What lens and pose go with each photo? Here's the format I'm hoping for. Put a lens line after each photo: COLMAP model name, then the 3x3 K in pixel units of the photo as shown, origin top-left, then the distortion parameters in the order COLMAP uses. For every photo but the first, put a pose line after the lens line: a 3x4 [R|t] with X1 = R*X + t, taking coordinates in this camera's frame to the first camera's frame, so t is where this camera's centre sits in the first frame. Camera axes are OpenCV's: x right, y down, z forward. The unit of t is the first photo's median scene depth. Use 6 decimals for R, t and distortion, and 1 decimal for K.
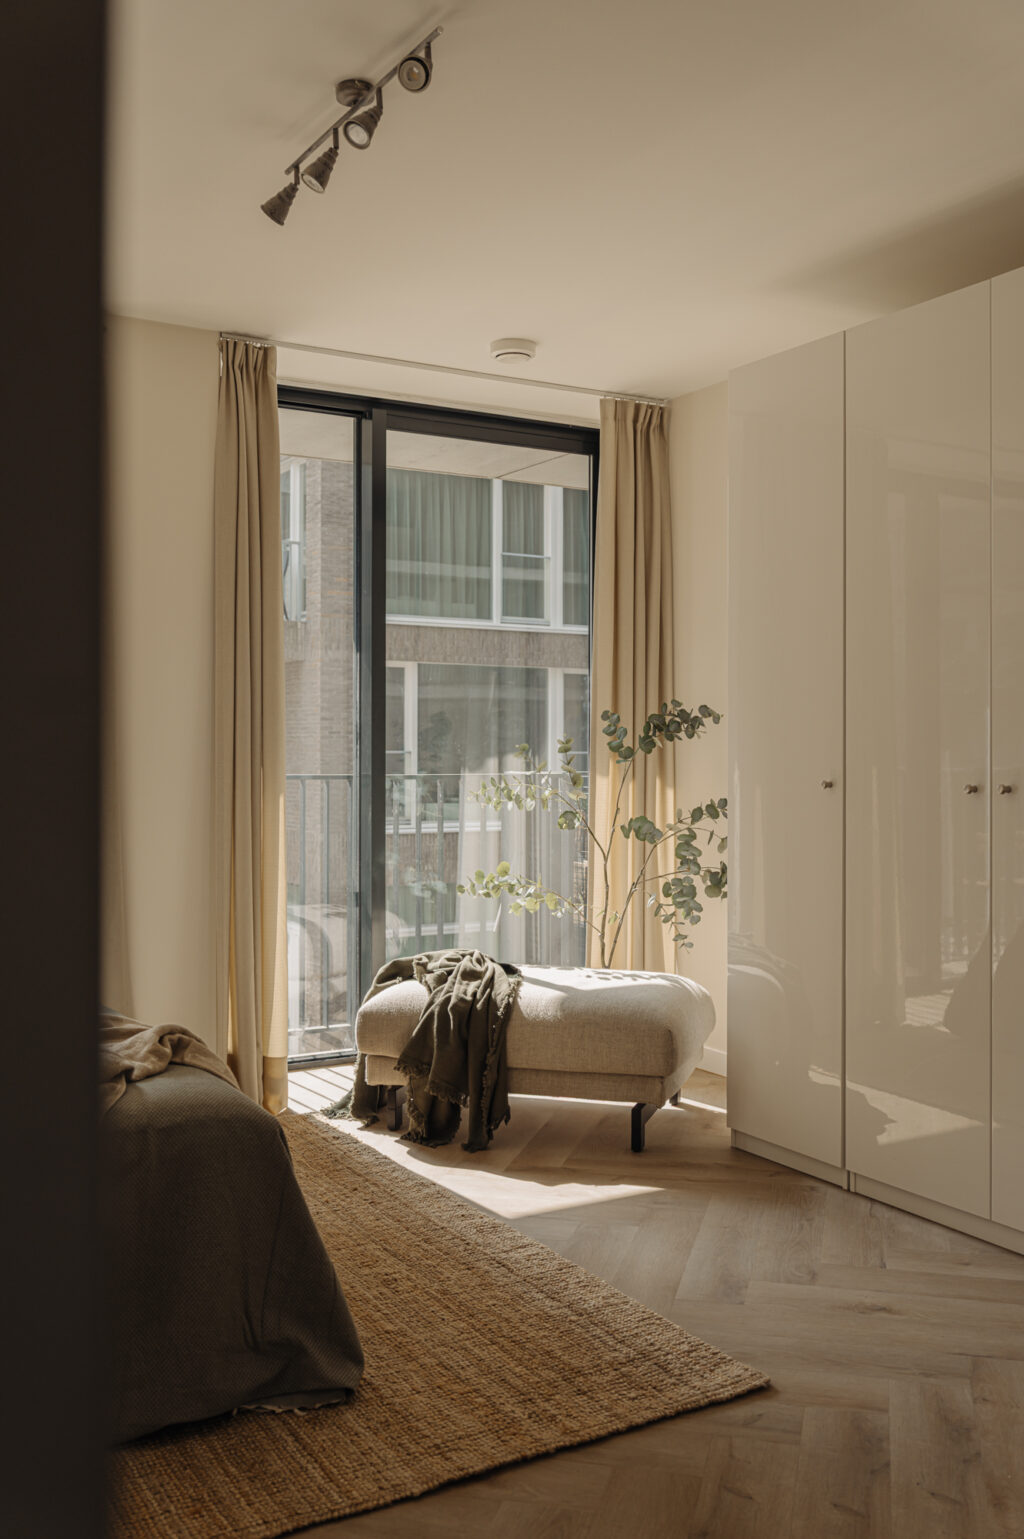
lens RADIAL K [[1490.6, 0, 509.8], [0, 1490.6, 760.3], [0, 0, 1]] dist [-0.004679, 0.000000]
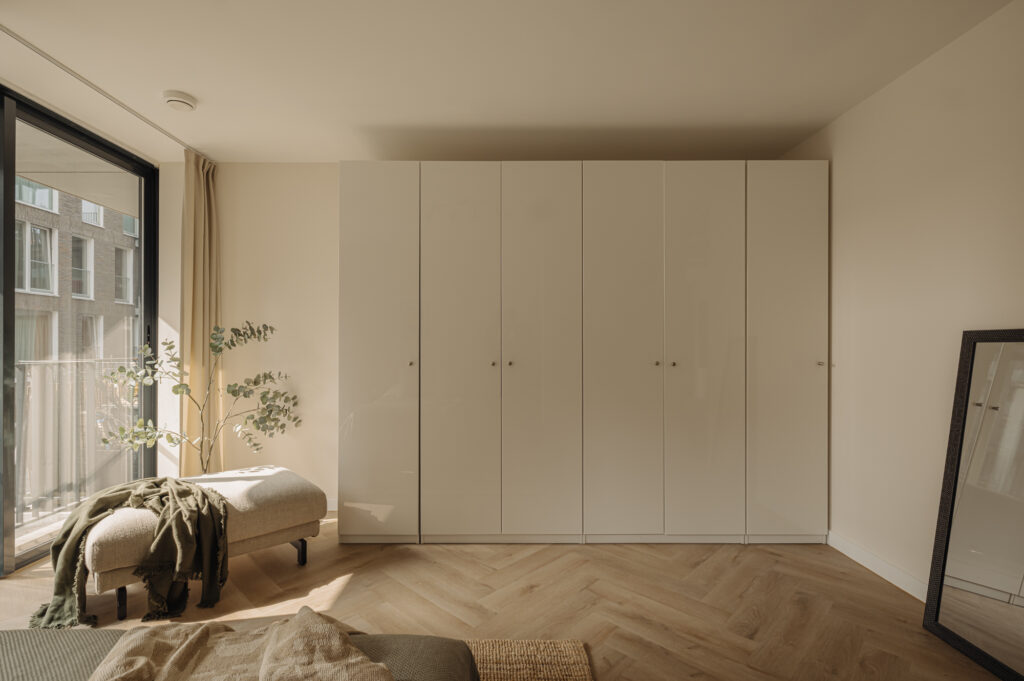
lens RADIAL K [[482.5, 0, 511.8], [0, 482.5, 345.7], [0, 0, 1]] dist [-0.000136, 0.000207]
pose [[0.486933, -0.002925, 0.873434, -0.329622], [0.006467, 0.999979, -0.000256, -0.008524], [-0.873415, 0.005773, 0.486942, 0.505340]]
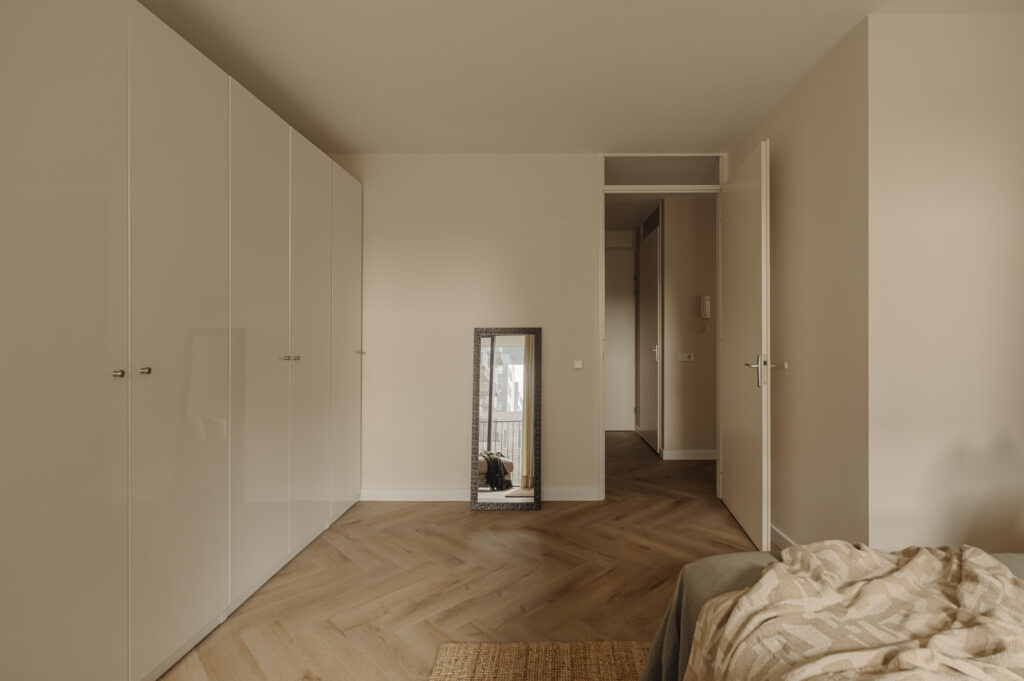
lens RADIAL K [[482.5, 0, 530.3], [0, 482.5, 331.8], [0, 0, 1]] dist [-0.000136, 0.000207]
pose [[-0.860939, 0.005763, 0.508676, -0.185913], [0.006608, 0.999978, -0.000145, -0.012995], [-0.508666, 0.003237, -0.860958, 1.033468]]
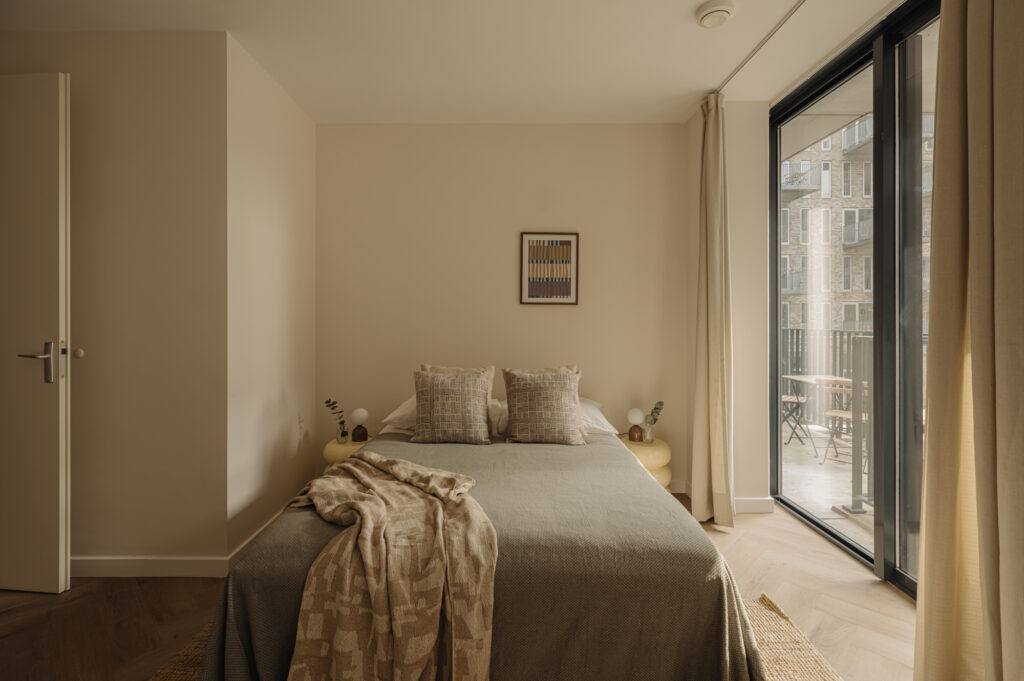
lens RADIAL K [[482.5, 0, 510.5], [0, 482.5, 316.9], [0, 0, 1]] dist [-0.000136, 0.000207]
pose [[-0.490175, -0.004696, -0.871611, 0.089709], [-0.008632, 0.999963, -0.000533, -0.010161], [0.871581, 0.007263, -0.490198, 0.988287]]
